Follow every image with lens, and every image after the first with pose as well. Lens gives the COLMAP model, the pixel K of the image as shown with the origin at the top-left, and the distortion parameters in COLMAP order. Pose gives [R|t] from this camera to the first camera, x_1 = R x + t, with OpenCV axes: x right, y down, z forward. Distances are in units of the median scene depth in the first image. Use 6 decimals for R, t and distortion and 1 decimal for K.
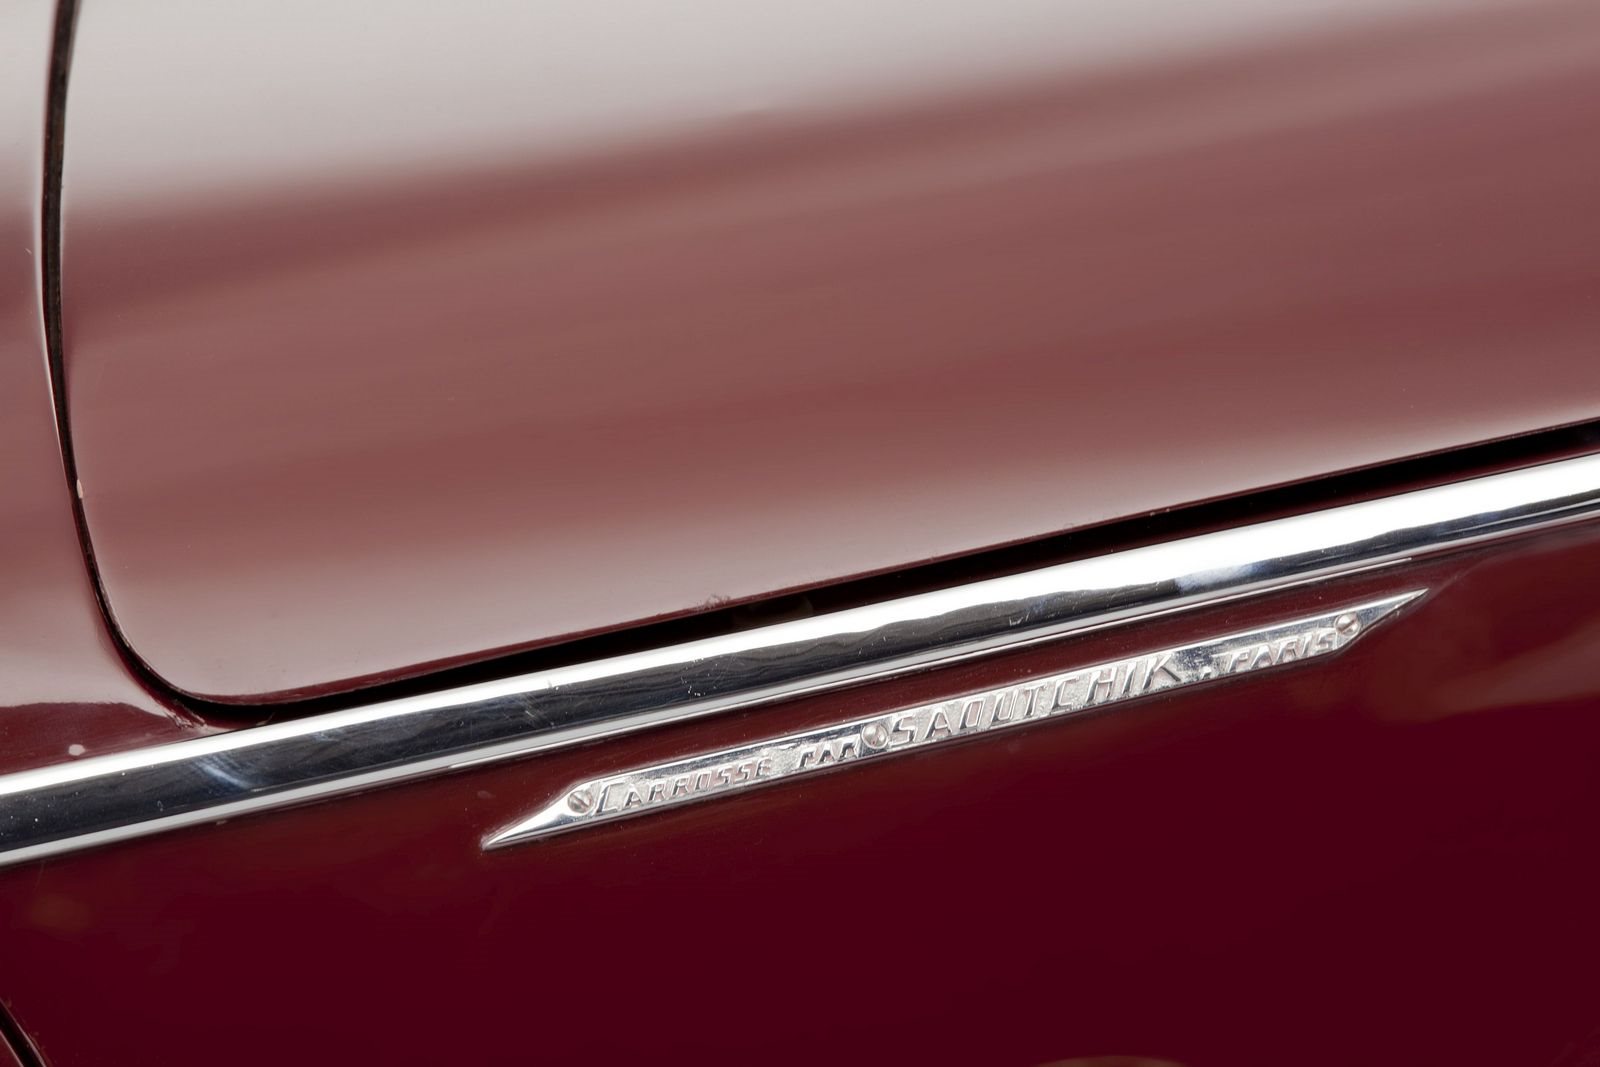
lens RADIAL K [[8523.8, 0, 800.0], [0, 8523.8, 533.5], [0, 0, 1]] dist [3.082972, -0.836227]
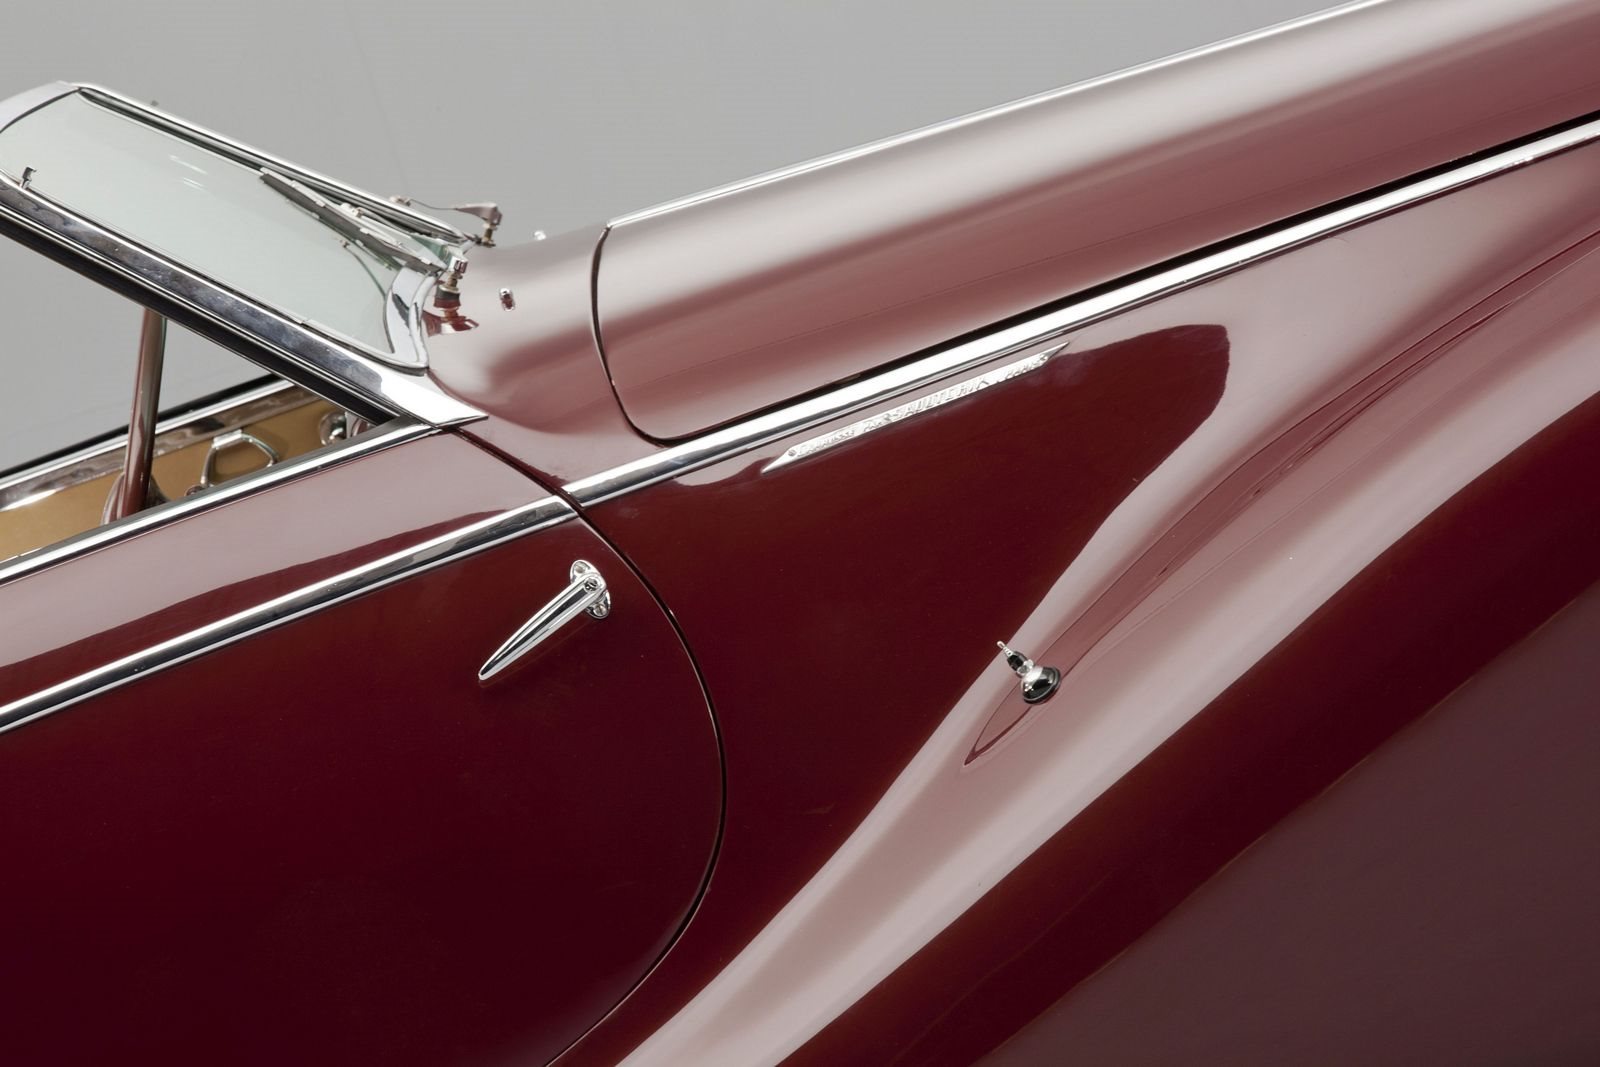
lens RADIAL K [[9221.4, 0, 800.0], [0, 9221.4, 533.5], [0, 0, 1]] dist [0.034239, 0.119228]
pose [[0.988621, -0.136101, -0.064069, 0.175147], [0.139370, 0.988995, 0.049647, -0.097437], [0.056607, -0.058011, 0.996710, -2.138400]]
